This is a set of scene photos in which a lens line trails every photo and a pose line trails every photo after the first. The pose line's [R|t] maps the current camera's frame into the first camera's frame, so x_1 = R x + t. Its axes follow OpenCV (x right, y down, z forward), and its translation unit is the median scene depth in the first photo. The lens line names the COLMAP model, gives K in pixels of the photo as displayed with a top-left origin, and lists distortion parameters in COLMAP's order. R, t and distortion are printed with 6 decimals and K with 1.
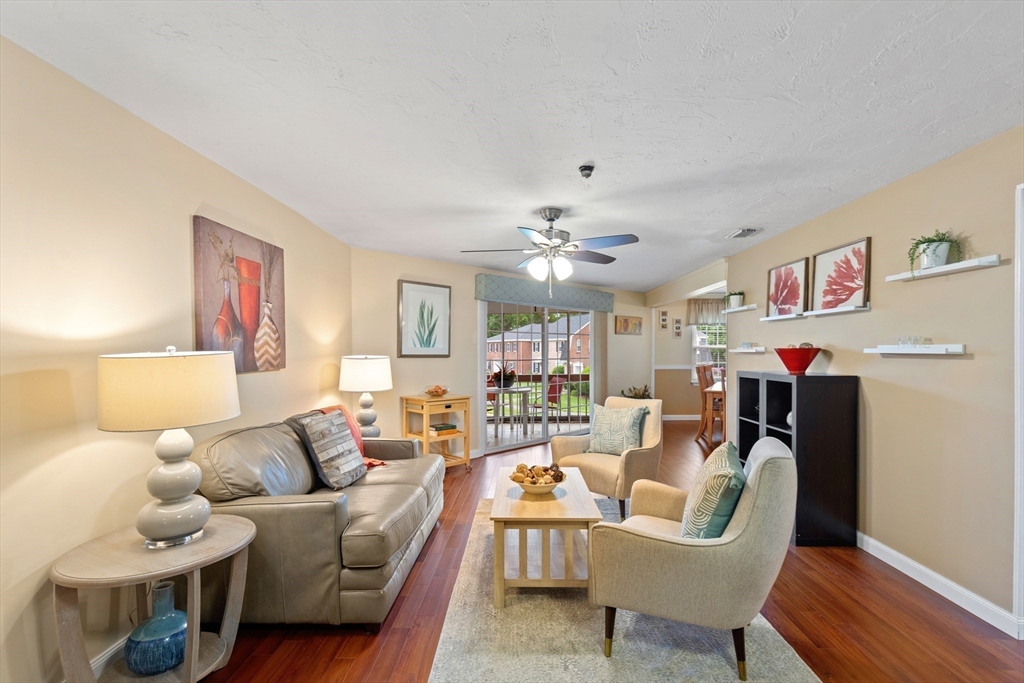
lens RADIAL K [[463.7, 0, 513.9], [0, 463.7, 358.3], [0, 0, 1]] dist [0.007433, -0.000611]
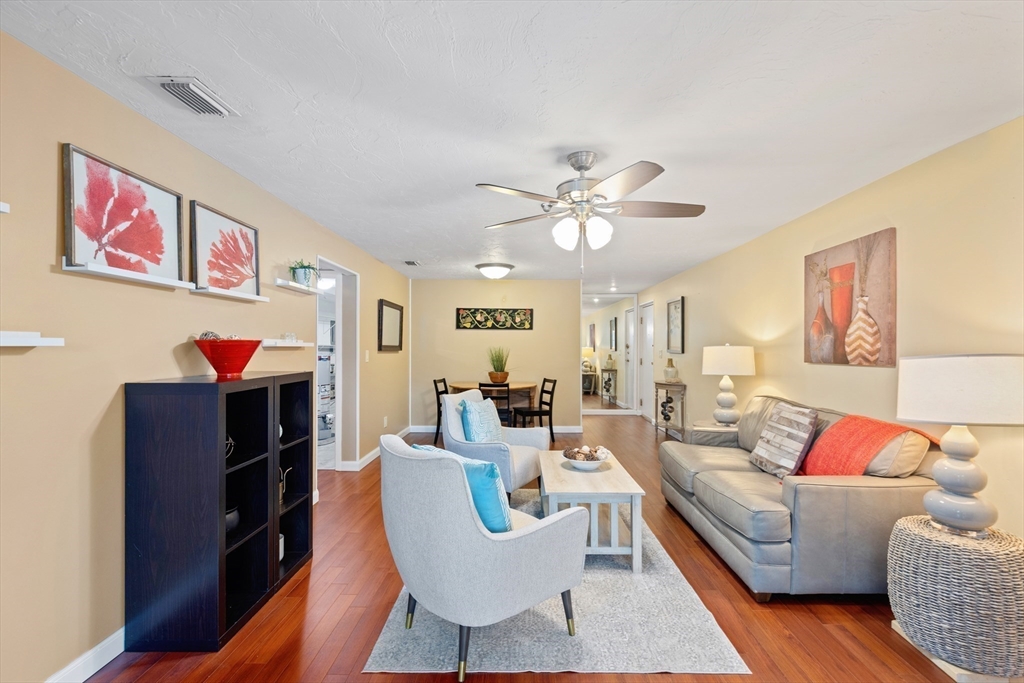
lens RADIAL K [[463.7, 0, 516.5], [0, 463.7, 346.1], [0, 0, 1]] dist [0.007433, -0.000611]
pose [[-0.999997, -0.002481, -0.000600, 0.204503], [-0.002489, 0.999910, 0.013165, -0.025147], [0.000568, 0.013166, -0.999913, 1.938867]]
